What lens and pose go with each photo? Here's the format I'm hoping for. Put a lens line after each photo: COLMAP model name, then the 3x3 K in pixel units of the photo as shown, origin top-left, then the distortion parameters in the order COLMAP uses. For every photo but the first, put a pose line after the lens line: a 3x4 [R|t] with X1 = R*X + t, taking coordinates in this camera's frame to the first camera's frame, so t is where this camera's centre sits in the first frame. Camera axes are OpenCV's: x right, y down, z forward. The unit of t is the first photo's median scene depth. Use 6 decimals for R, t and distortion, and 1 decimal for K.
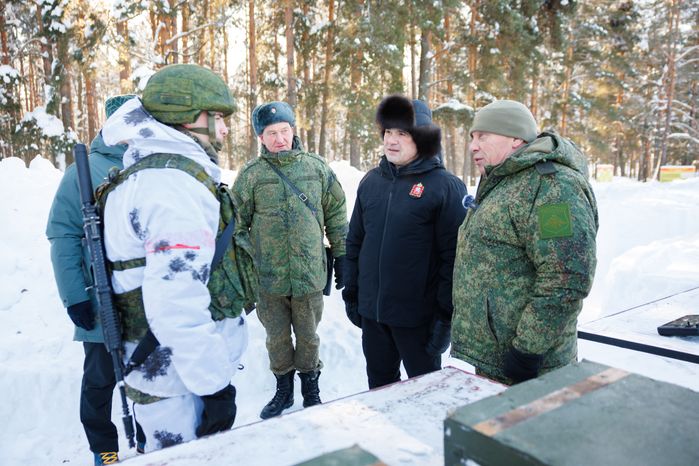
lens RADIAL K [[584.2, 0, 365.3], [0, 584.2, 233.3], [0, 0, 1]] dist [-0.008643, 0.006760]
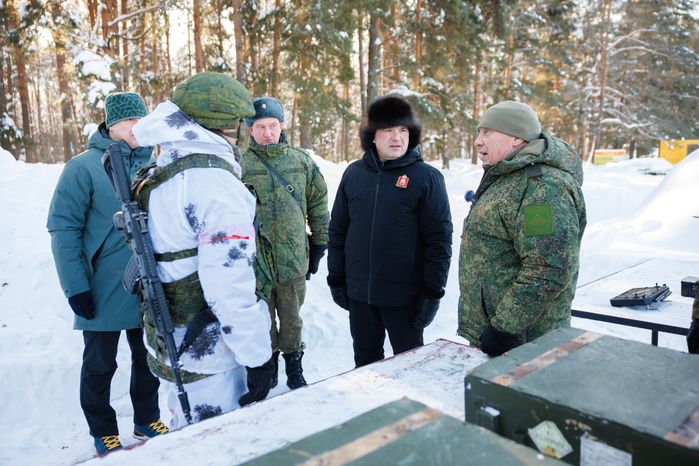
lens RADIAL K [[616.1, 0, 349.5], [0, 616.1, 233.0], [0, 0, 1]] dist [-0.004407, -0.005332]
pose [[0.993593, -0.020442, 0.111157, -0.062335], [0.017467, 0.999464, 0.027671, -0.004183], [-0.111663, -0.025552, 0.993418, -0.059967]]
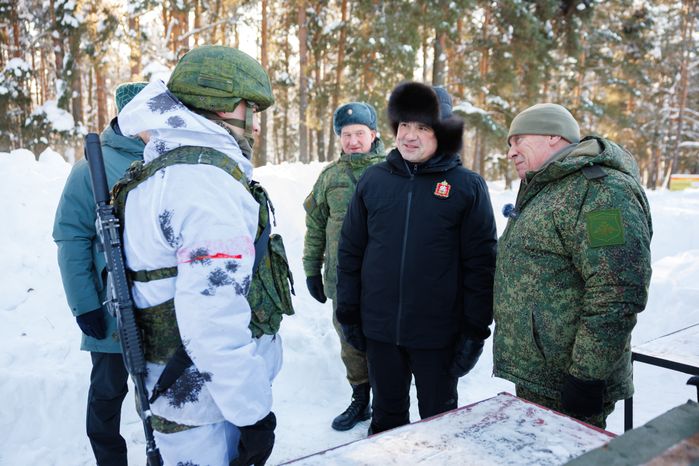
lens RADIAL K [[556.6, 0, 349.5], [0, 556.6, 233.0], [0, 0, 1]] dist [-0.008617, 0.002329]
pose [[0.999692, 0.023836, -0.006838, -0.033609], [-0.023827, 0.999715, 0.001492, -0.004364], [0.006871, -0.001328, 0.999976, 0.051084]]
